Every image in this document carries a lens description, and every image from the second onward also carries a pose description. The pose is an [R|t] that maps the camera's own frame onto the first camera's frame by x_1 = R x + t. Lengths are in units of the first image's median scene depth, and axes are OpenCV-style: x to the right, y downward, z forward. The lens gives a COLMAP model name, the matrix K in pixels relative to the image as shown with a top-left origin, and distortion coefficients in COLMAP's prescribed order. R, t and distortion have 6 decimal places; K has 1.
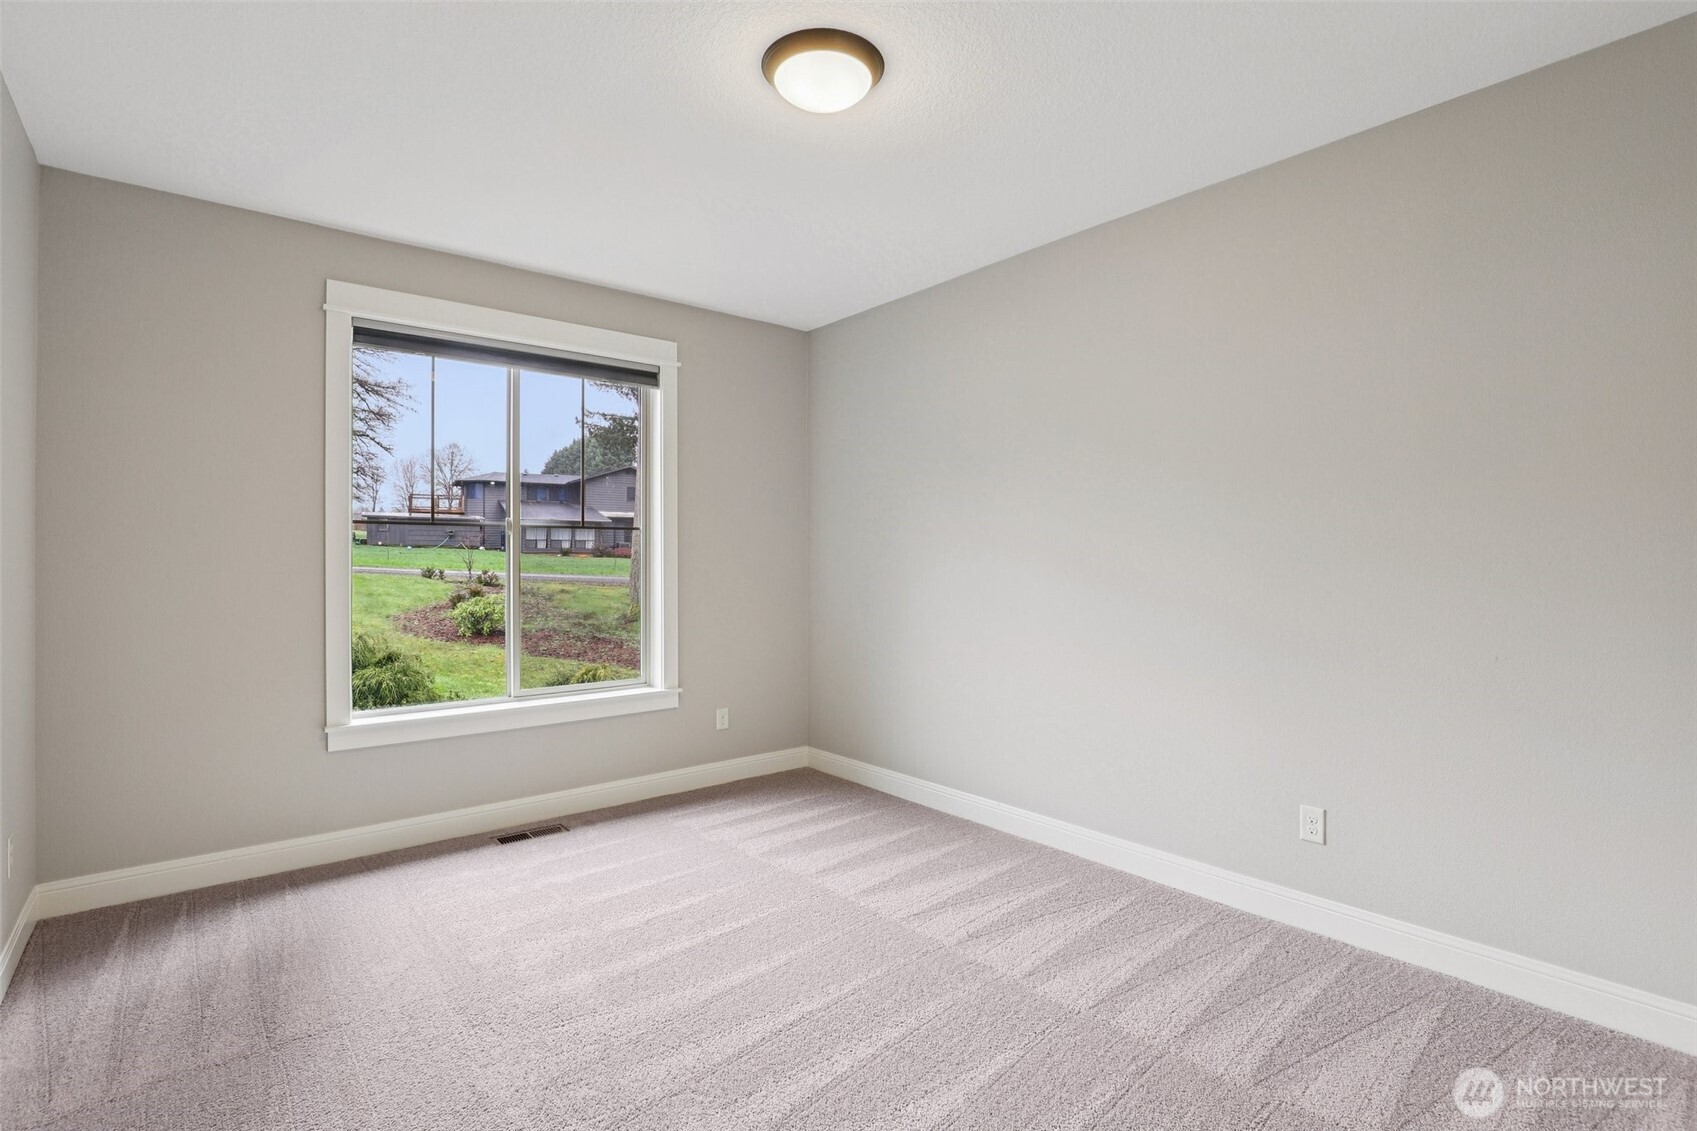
lens RADIAL K [[802.2, 0, 840.9], [0, 802.2, 560.1], [0, 0, 1]] dist [-0.036140, -0.000111]
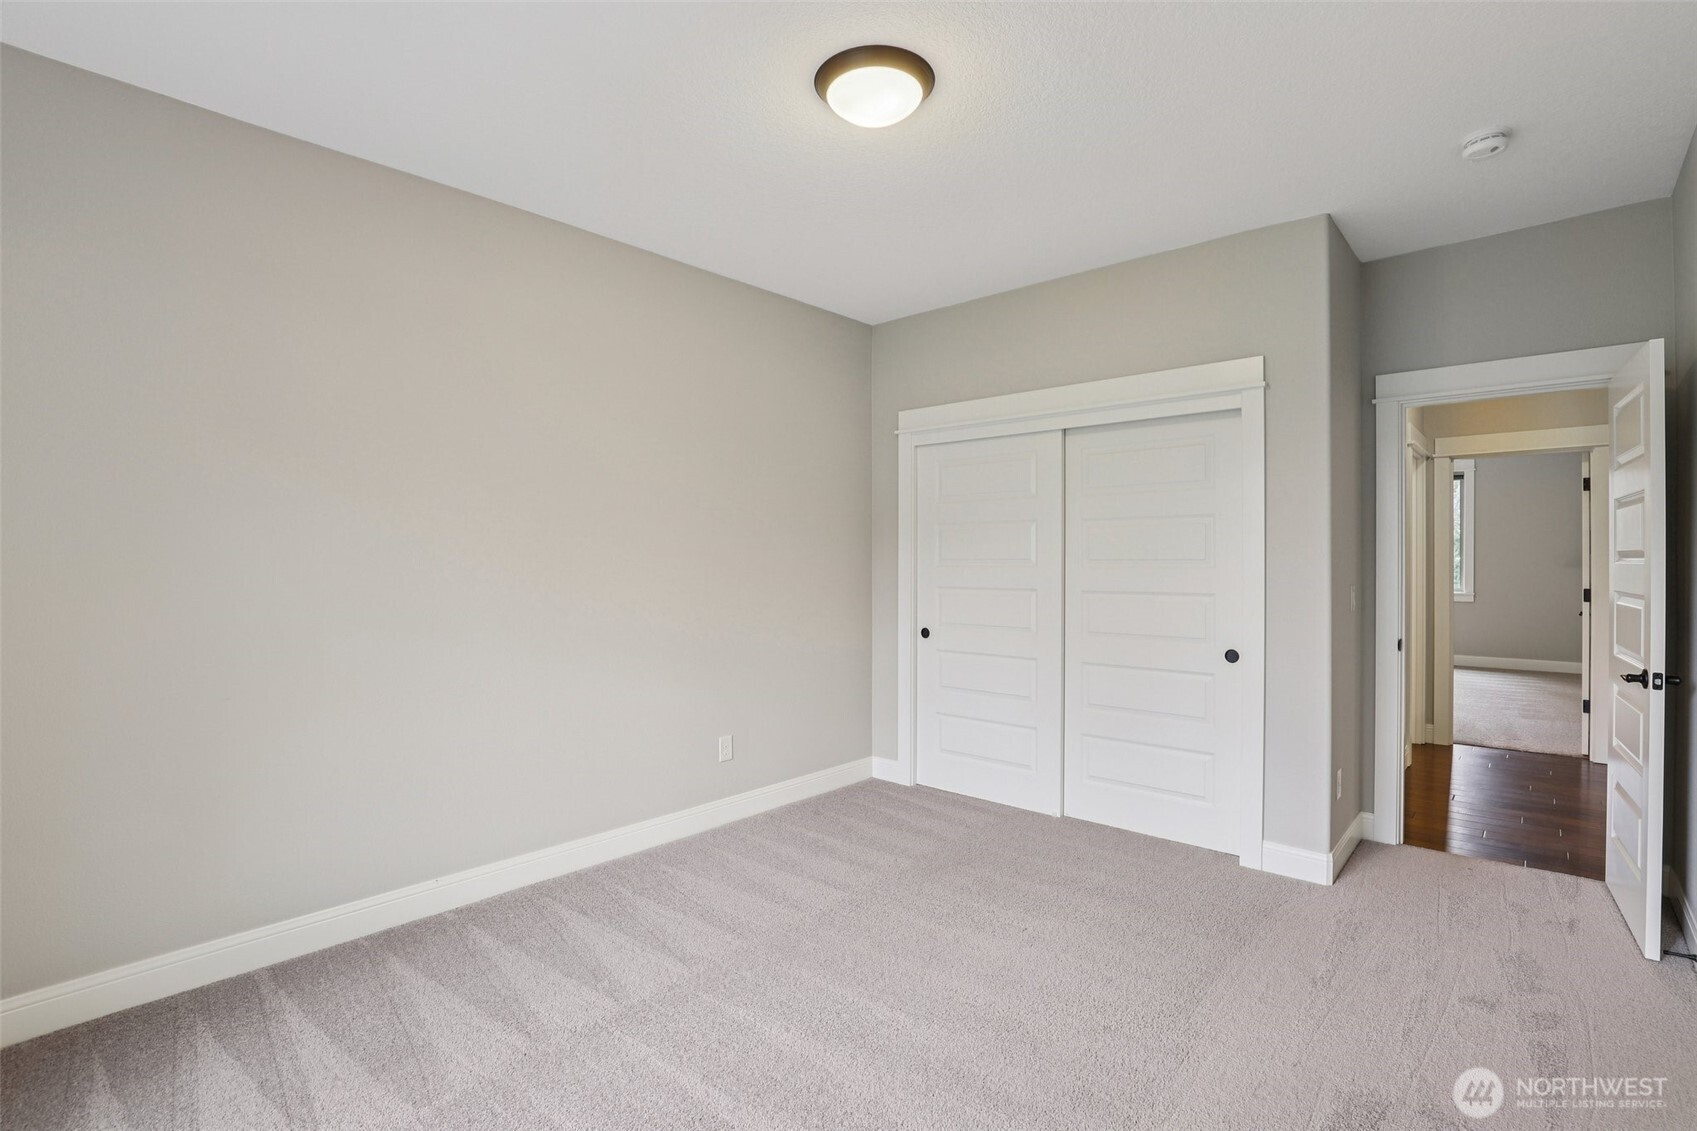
lens RADIAL K [[802.2, 0, 840.9], [0, 802.2, 560.1], [0, 0, 1]] dist [-0.036140, -0.000111]
pose [[-0.160449, 0.000733, 0.987044, -0.674948], [0.001274, 0.999999, -0.000536, -0.004549], [-0.987043, 0.001171, -0.160450, 0.797810]]
